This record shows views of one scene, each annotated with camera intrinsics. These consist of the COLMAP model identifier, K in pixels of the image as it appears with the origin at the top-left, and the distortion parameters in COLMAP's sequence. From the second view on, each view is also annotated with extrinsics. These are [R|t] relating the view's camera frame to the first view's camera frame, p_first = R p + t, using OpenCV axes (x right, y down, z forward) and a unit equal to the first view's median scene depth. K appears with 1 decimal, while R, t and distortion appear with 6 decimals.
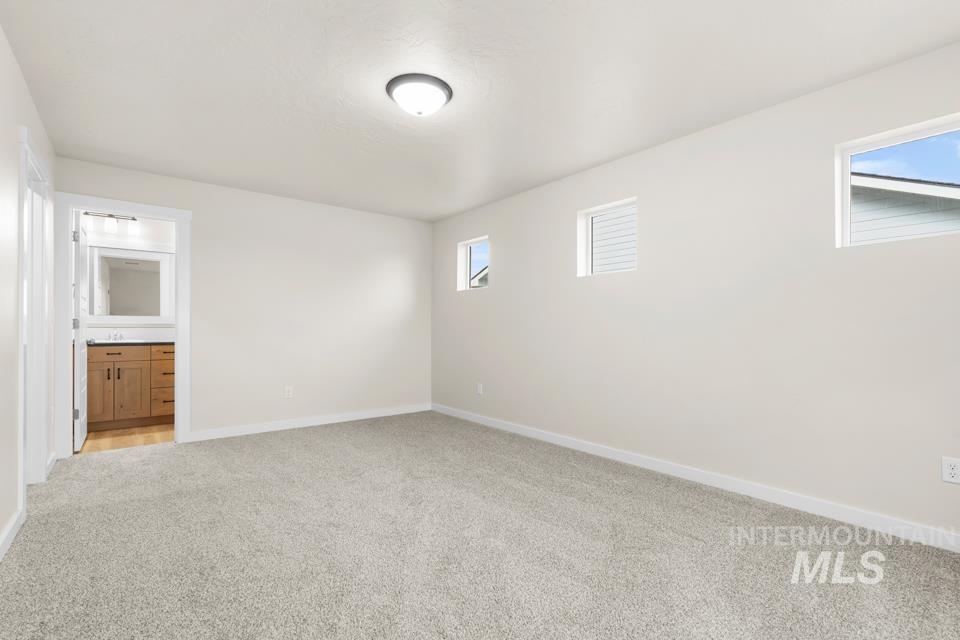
lens RADIAL K [[421.5, 0, 486.3], [0, 421.5, 328.5], [0, 0, 1]] dist [-0.017906, 0.000494]
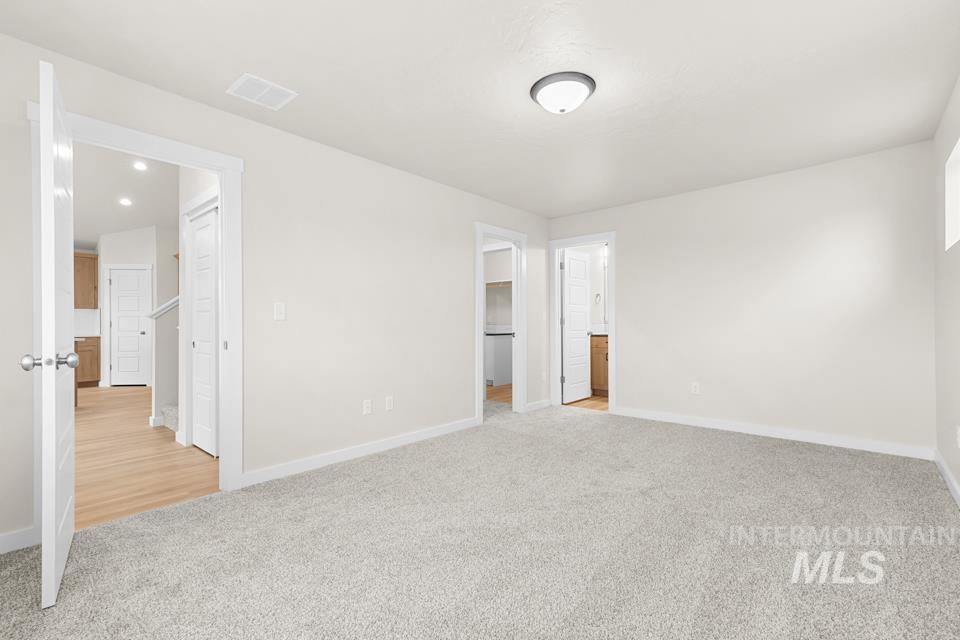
lens RADIAL K [[428.3, 0, 477.5], [0, 428.3, 322.1], [0, 0, 1]] dist [-0.001545, 0.000191]
pose [[0.158985, -0.007028, -0.987256, 0.525295], [0.008350, 0.999948, -0.005774, -0.002582], [0.987246, -0.007325, 0.159036, 0.401872]]
